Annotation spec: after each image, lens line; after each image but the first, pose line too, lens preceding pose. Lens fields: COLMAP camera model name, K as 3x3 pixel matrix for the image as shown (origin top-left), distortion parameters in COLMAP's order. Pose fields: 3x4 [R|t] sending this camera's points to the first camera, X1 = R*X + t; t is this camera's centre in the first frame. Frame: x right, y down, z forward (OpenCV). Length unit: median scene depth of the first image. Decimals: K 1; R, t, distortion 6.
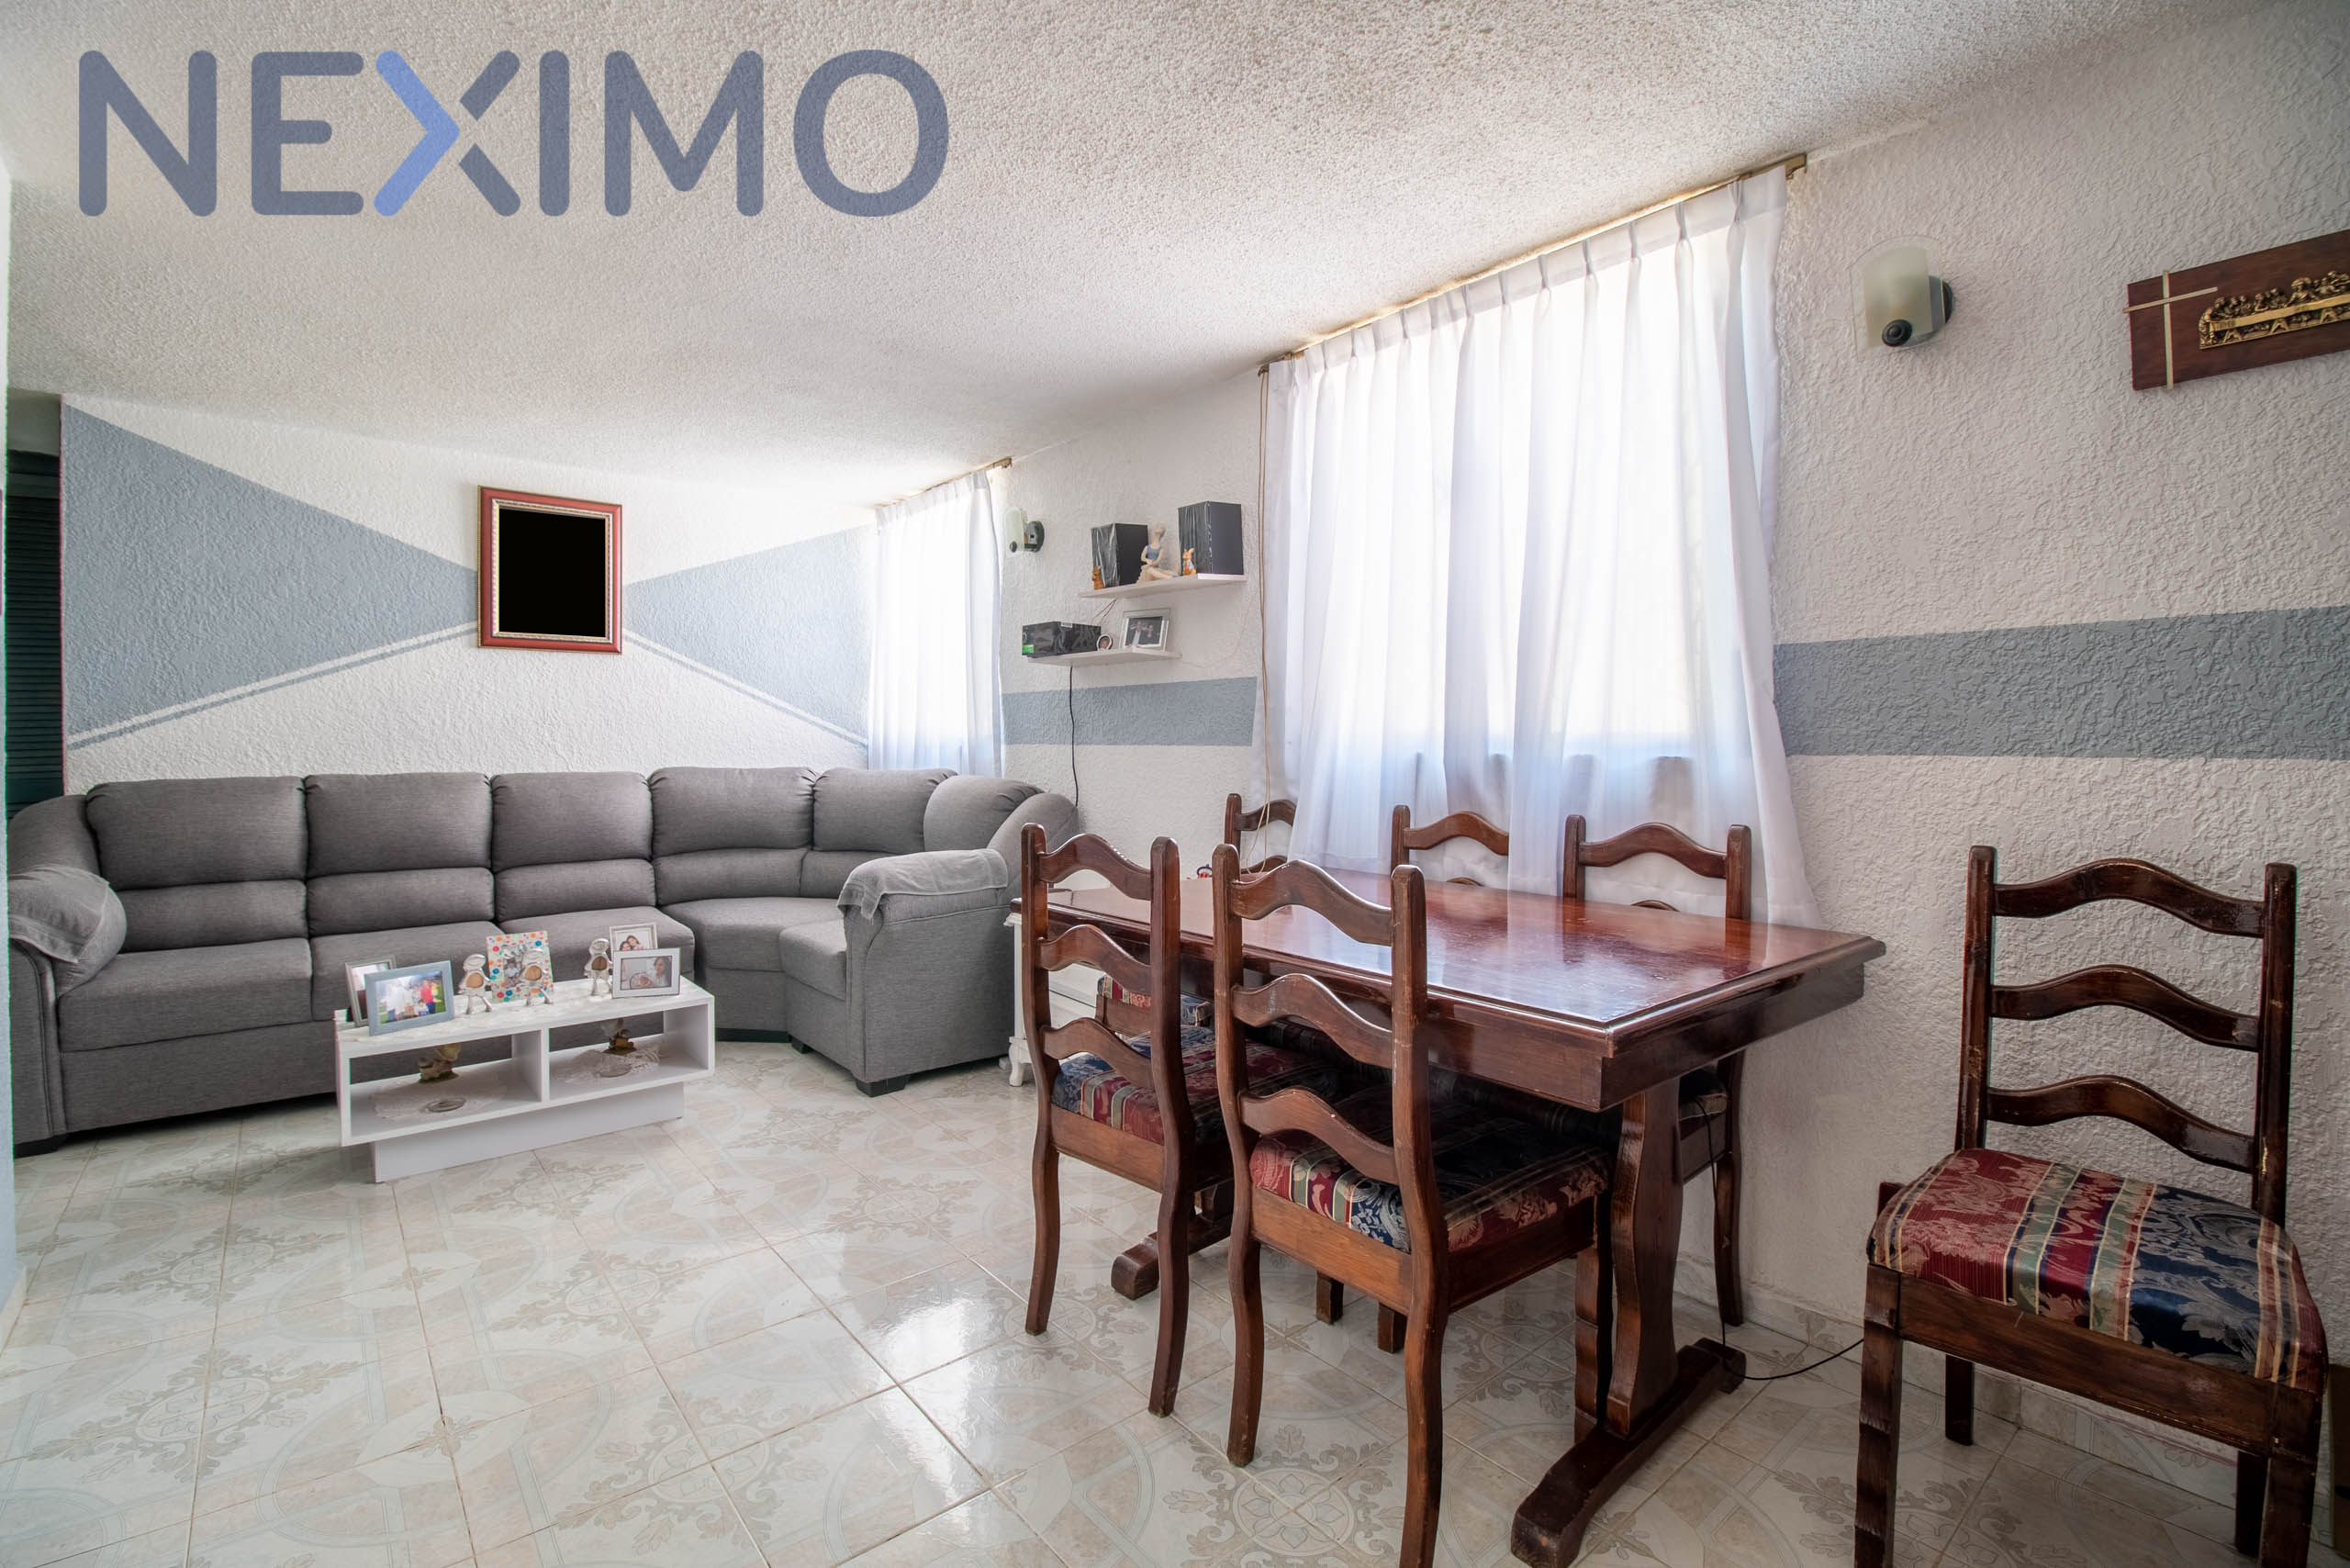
lens RADIAL K [[1076.4, 0, 1160.1], [0, 1076.4, 764.7], [0, 0, 1]] dist [-0.000679, -0.014535]
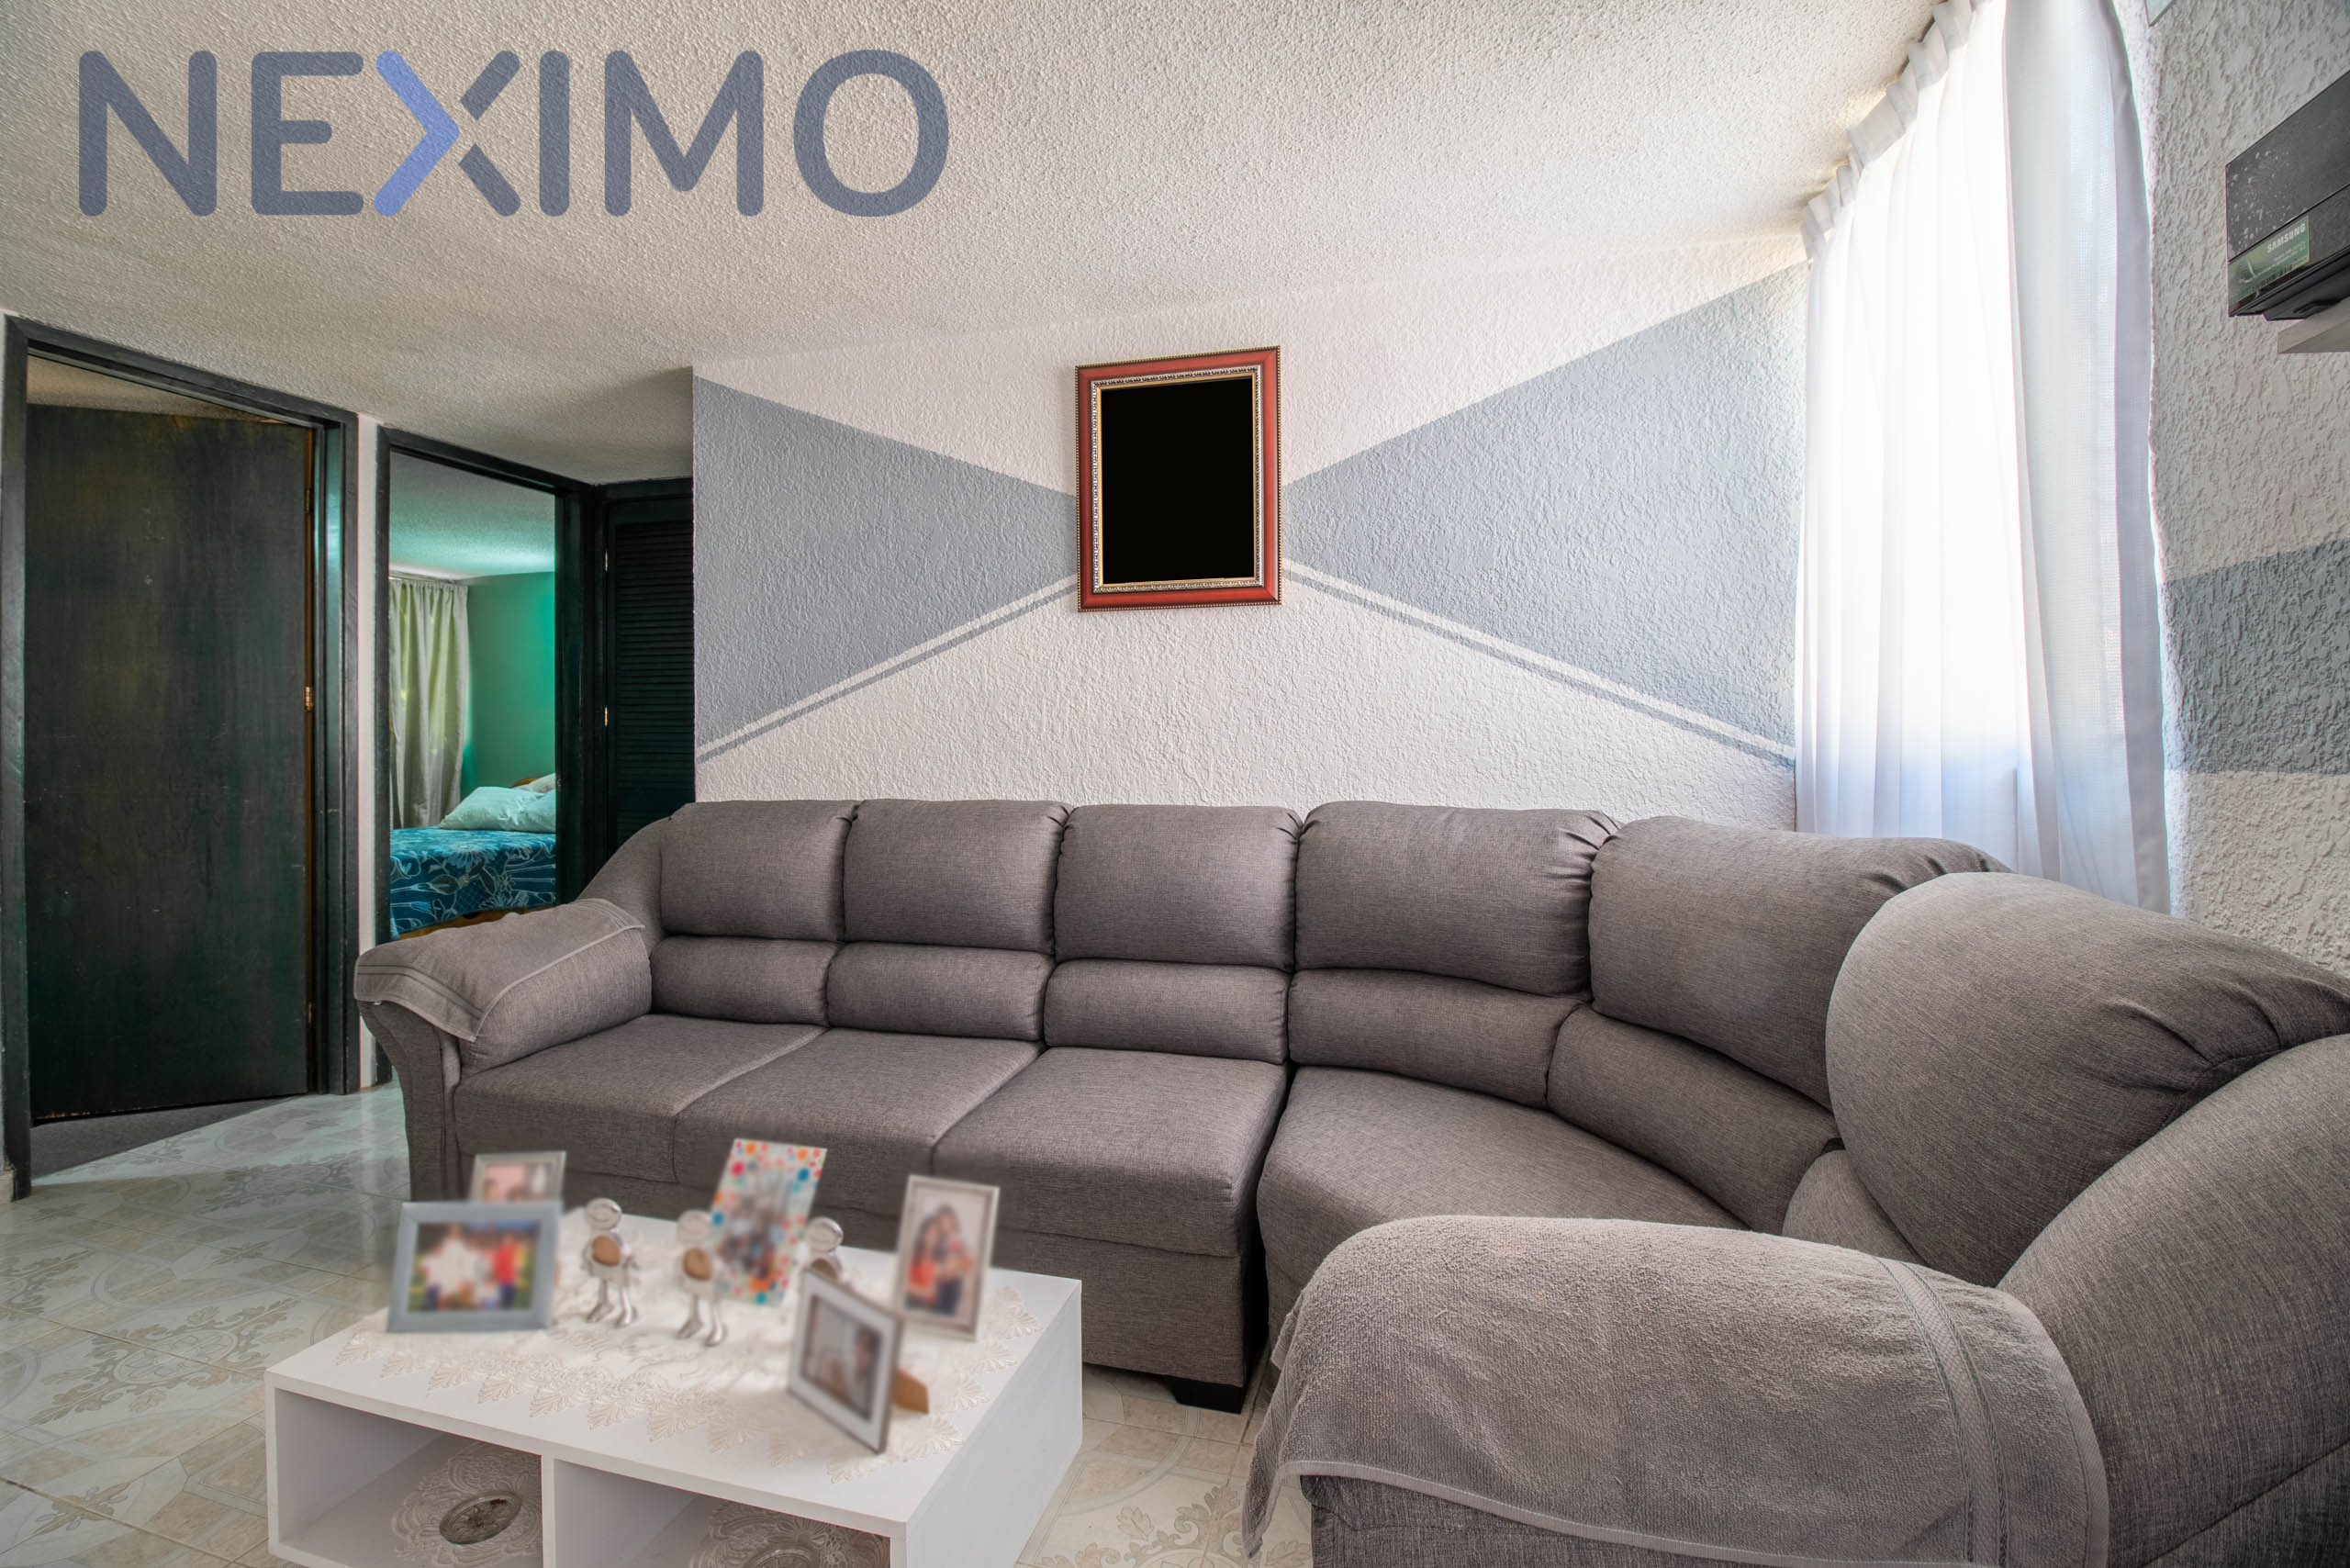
lens RADIAL K [[1020.3, 0, 1172.0], [0, 1020.3, 736.0], [0, 0, 1]] dist [0.000900, -0.011630]
pose [[0.552986, -0.011022, -0.833117, -0.081514], [-0.015430, 0.999606, -0.023467, -0.018873], [0.833047, 0.025832, 0.552598, 0.707220]]
